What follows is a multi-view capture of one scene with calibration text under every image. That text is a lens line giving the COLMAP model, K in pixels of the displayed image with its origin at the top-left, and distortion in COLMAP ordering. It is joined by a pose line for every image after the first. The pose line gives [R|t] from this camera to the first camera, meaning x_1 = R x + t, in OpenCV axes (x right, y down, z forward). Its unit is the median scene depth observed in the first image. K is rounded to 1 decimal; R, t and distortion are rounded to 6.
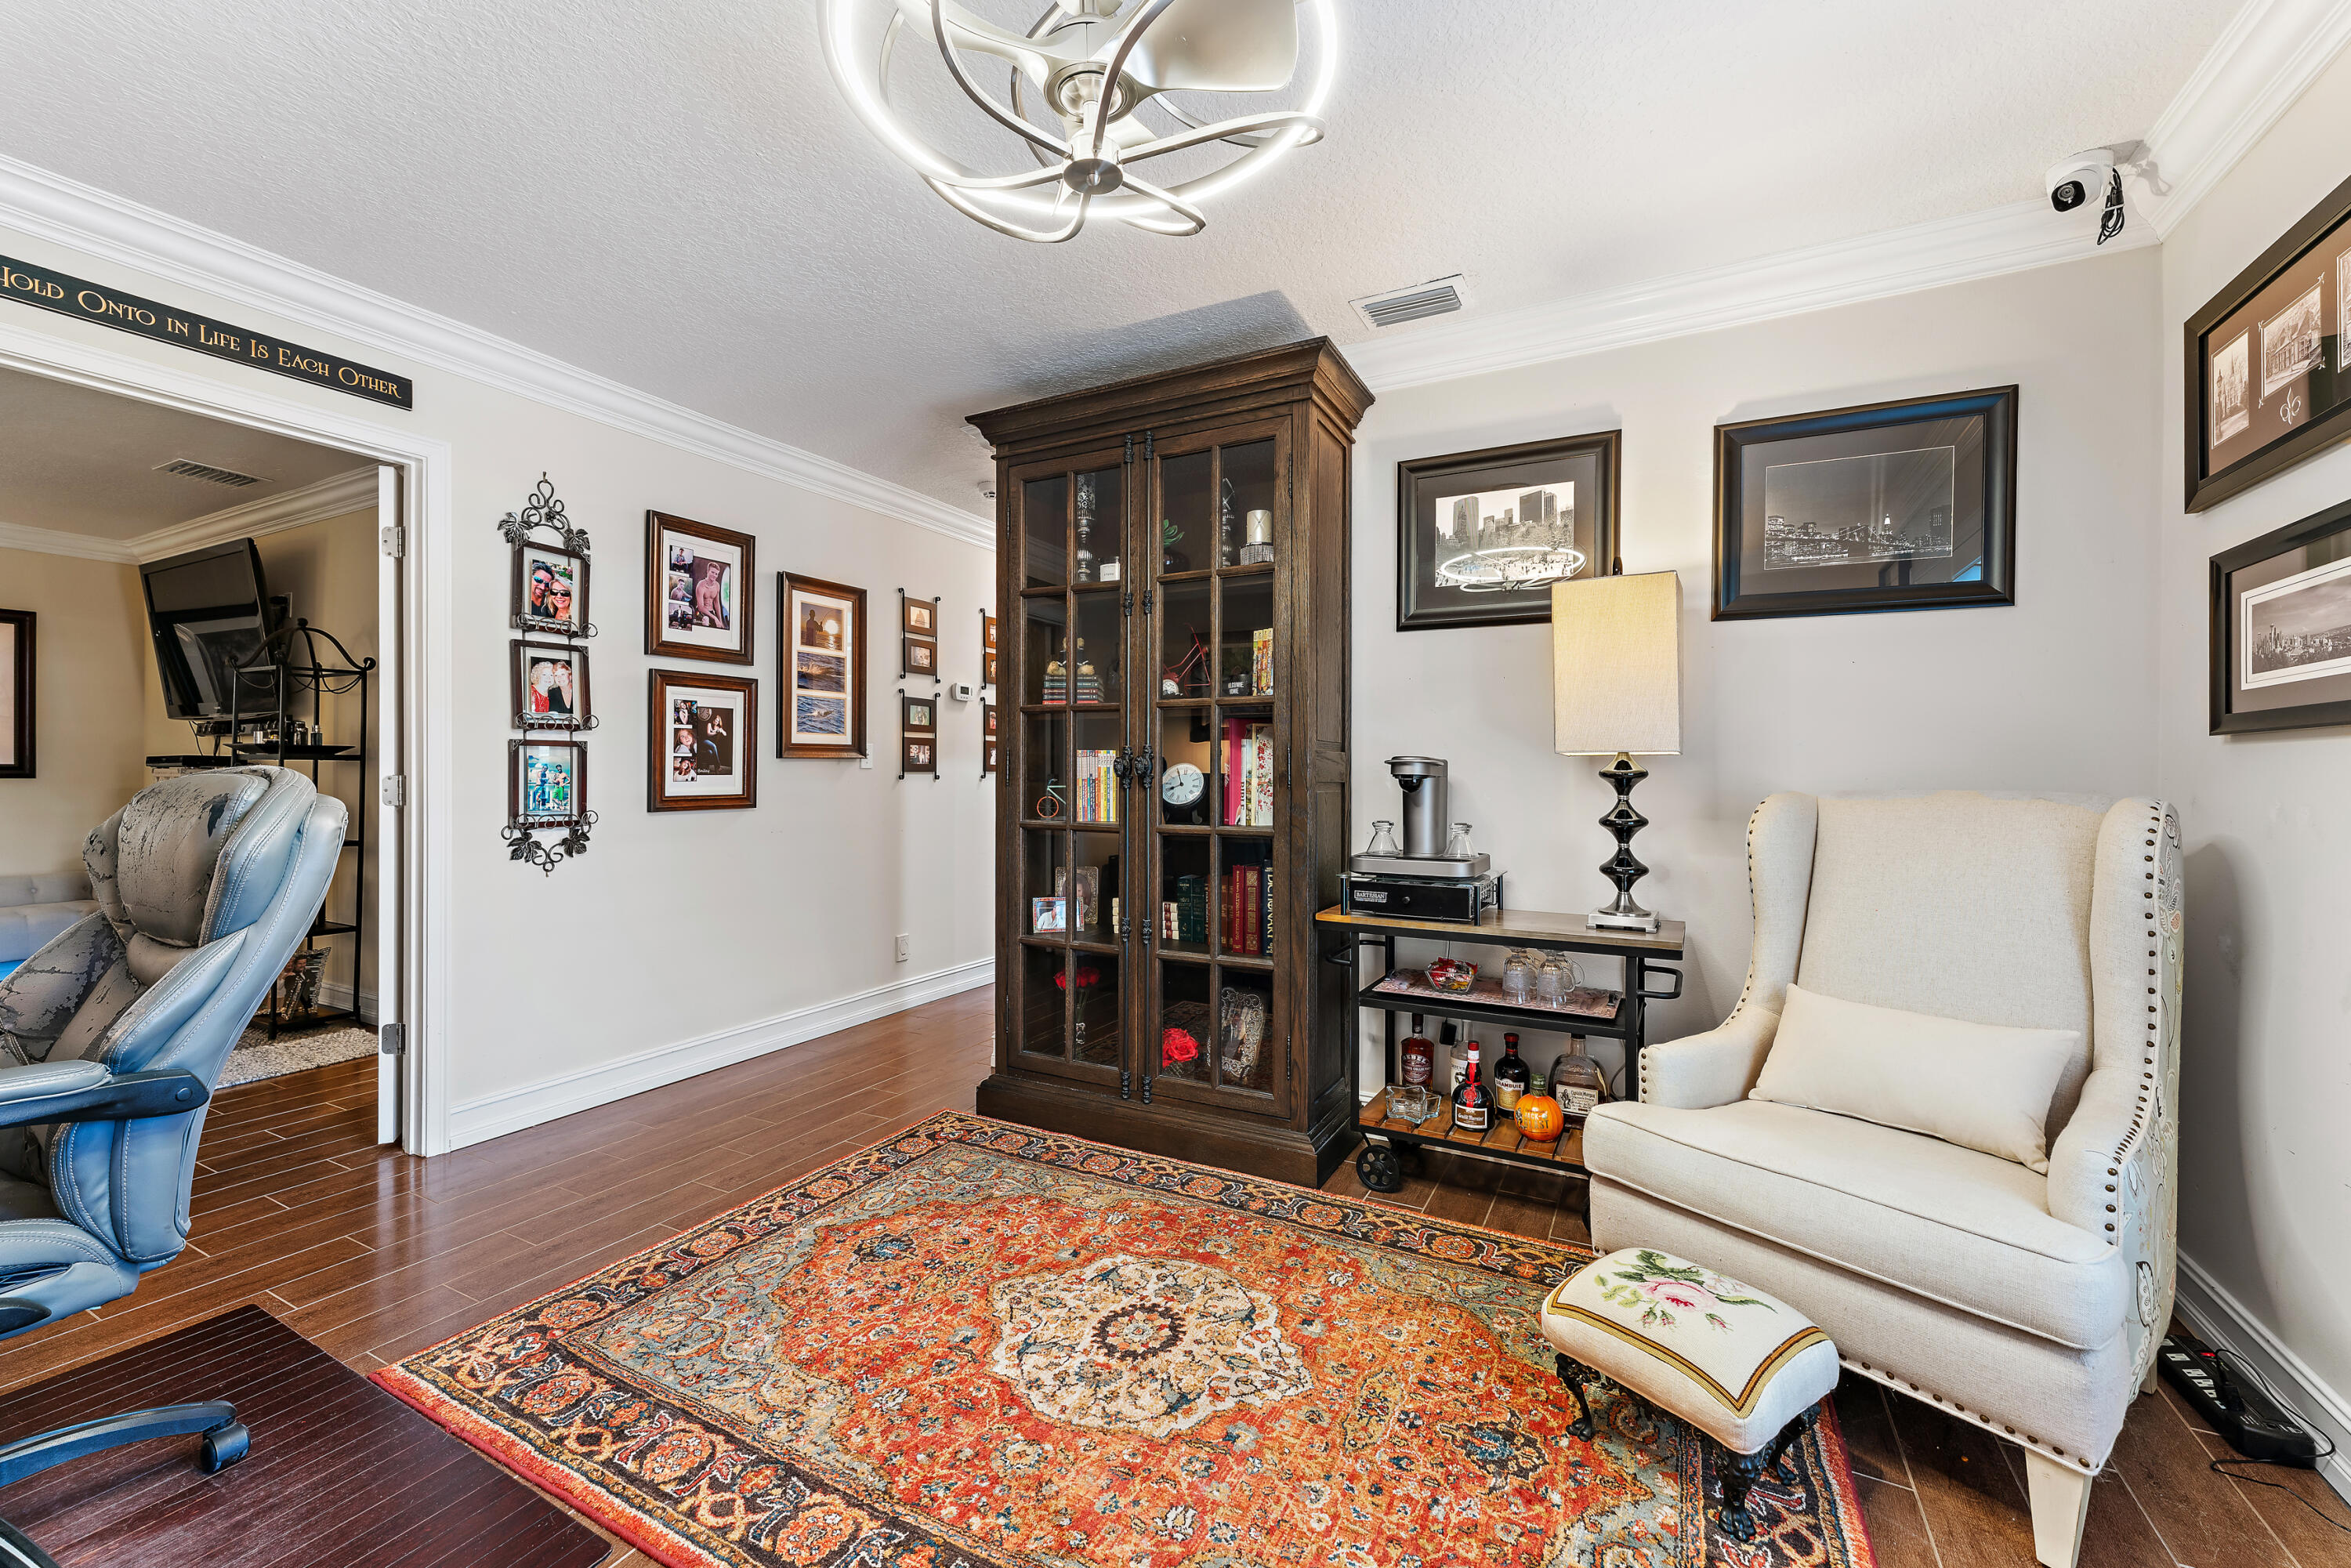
lens RADIAL K [[946.3, 0, 1170.9], [0, 946.3, 778.1], [0, 0, 1]] dist [0.001014, -0.000001]
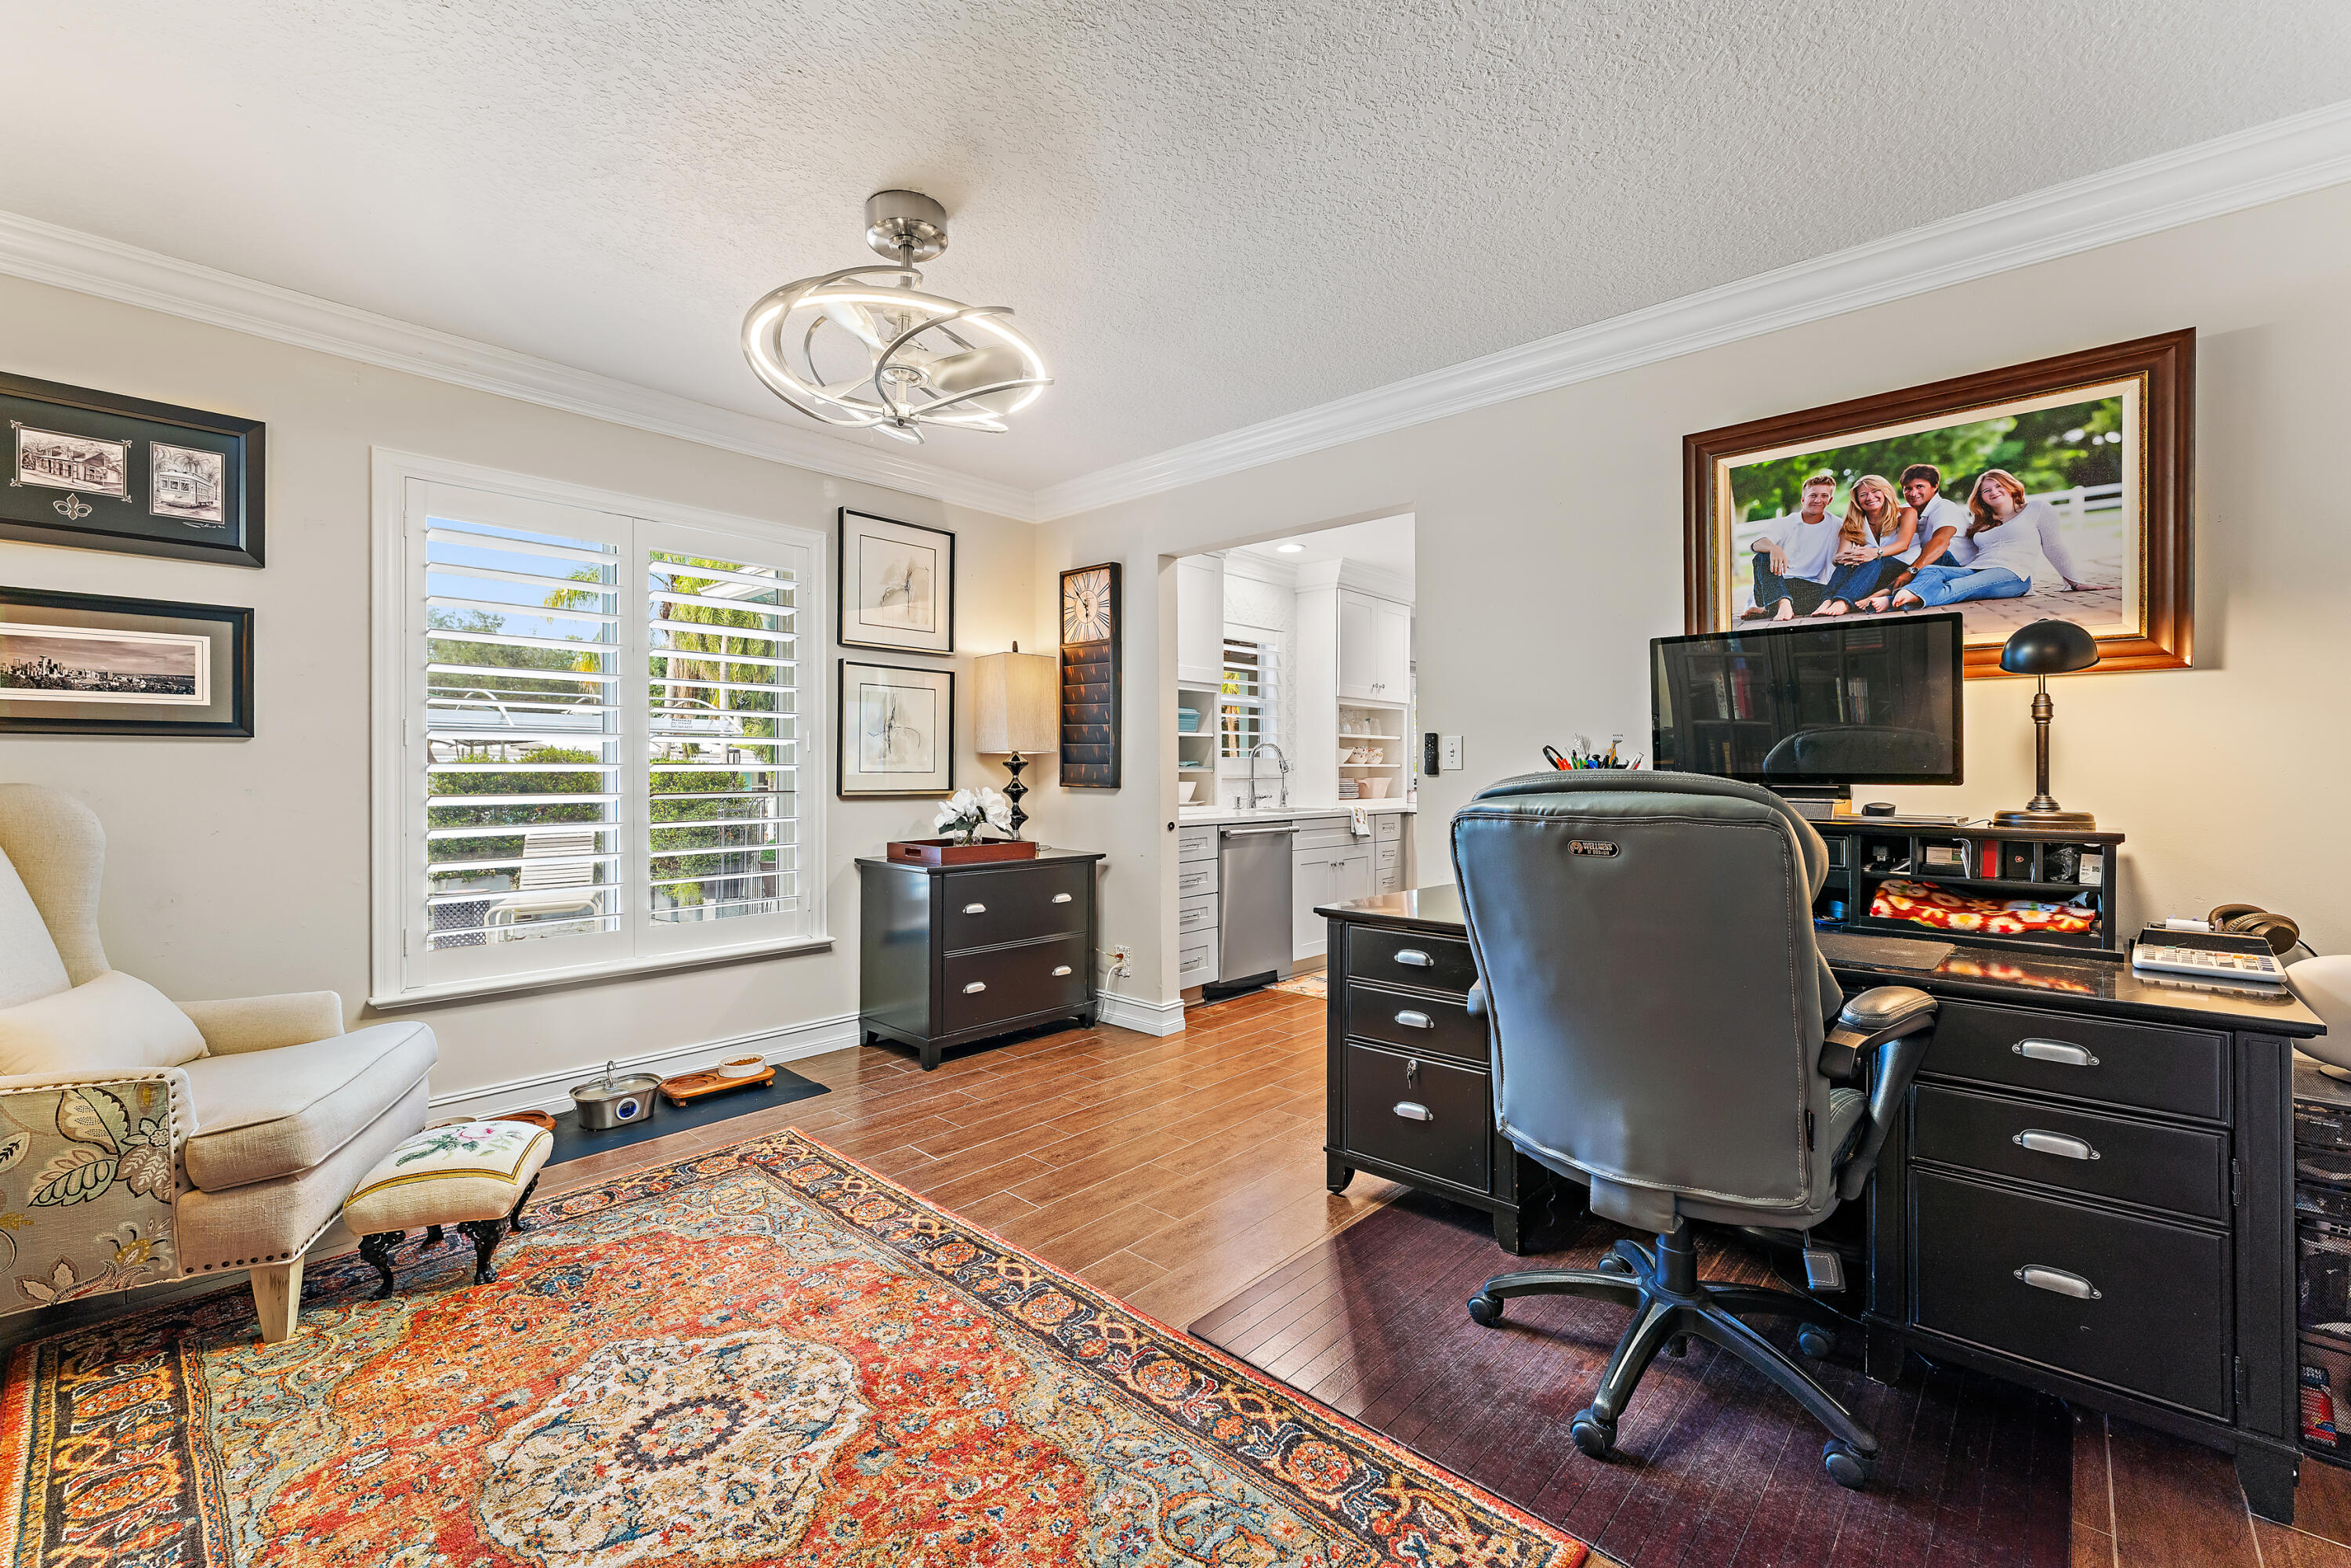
lens RADIAL K [[951.8, 0, 1151.4], [0, 951.8, 775.3], [0, 0, 1]] dist [-0.003593, -0.000040]
pose [[-0.965112, -0.007897, 0.261718, -0.753218], [-0.004664, 0.999905, 0.012971, -0.010887], [-0.261796, 0.011298, -0.965057, 1.971423]]
